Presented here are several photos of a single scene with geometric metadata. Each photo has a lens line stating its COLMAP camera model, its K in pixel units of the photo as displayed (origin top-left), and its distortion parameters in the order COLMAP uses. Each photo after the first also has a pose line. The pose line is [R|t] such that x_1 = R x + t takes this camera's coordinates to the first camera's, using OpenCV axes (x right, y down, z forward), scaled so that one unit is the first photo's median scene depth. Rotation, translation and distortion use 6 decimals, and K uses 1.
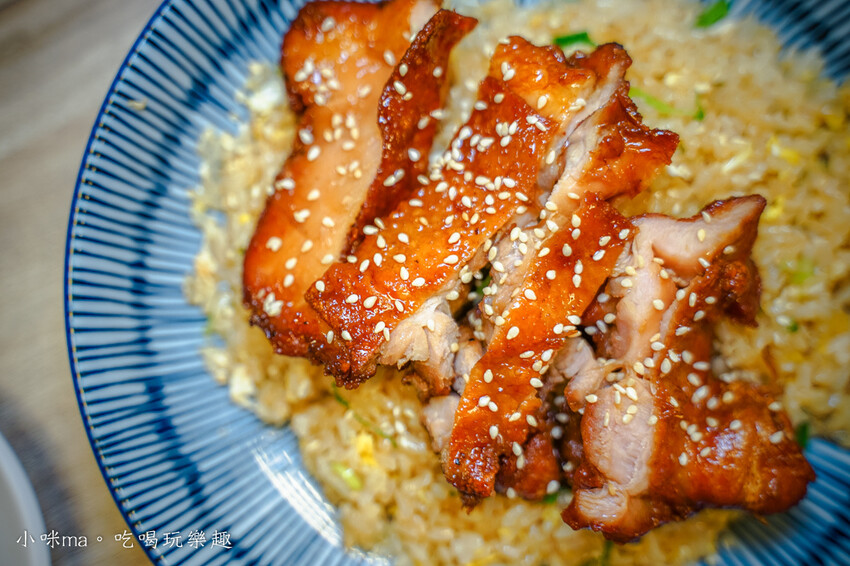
lens RADIAL K [[1313.3, 0, 432.9], [0, 1313.3, 283.8], [0, 0, 1]] dist [0.218986, 0.000000]
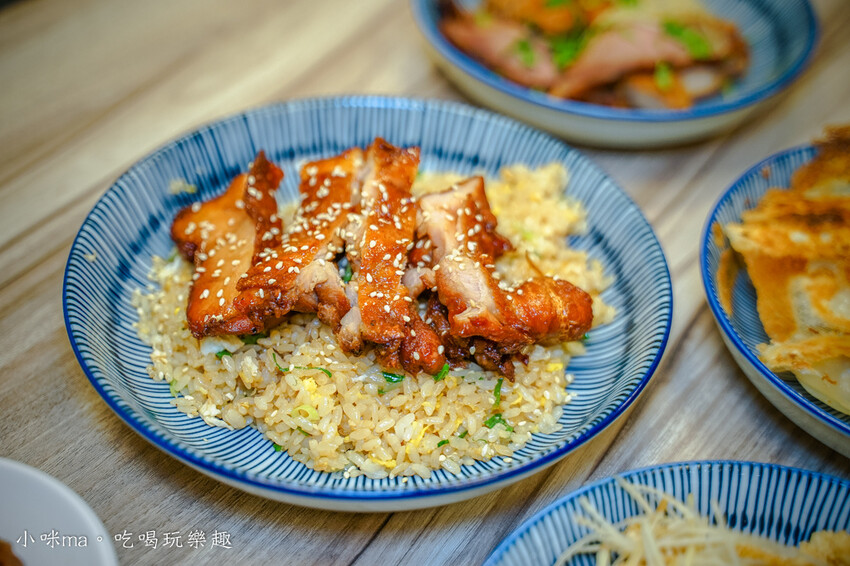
lens RADIAL K [[1313.3, 0, 419.4], [0, 1313.3, 282.1], [0, 0, 1]] dist [0.218986, 0.000000]
pose [[0.914598, -0.259092, 0.310454, -0.375741], [0.402179, 0.662548, -0.631888, 1.049681], [-0.041974, 0.702781, 0.710167, -0.083856]]
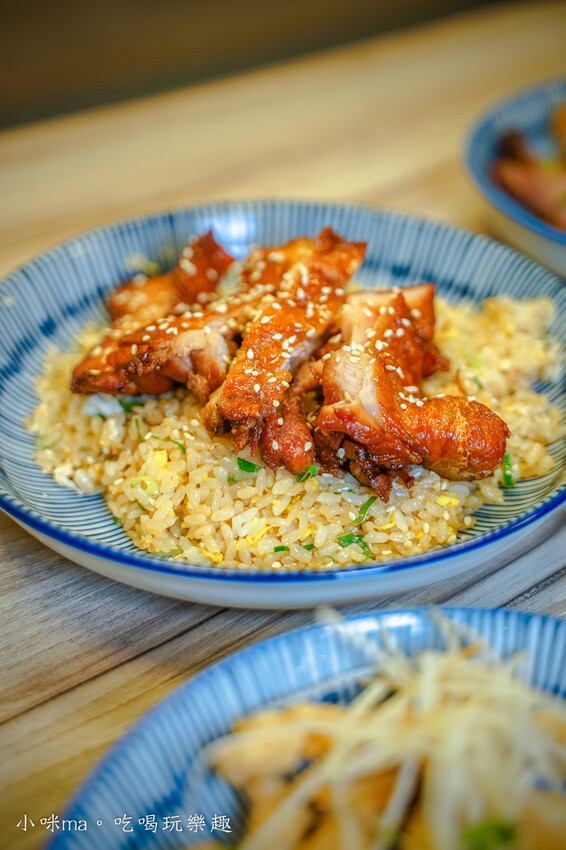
lens RADIAL K [[1313.3, 0, 277.6], [0, 1313.3, 422.9], [0, 0, 1]] dist [0.218986, 0.000000]
pose [[0.998171, -0.051765, 0.031231, 0.023960], [0.056927, 0.630860, -0.773806, 1.152203], [0.020354, 0.774168, 0.632653, 0.194426]]
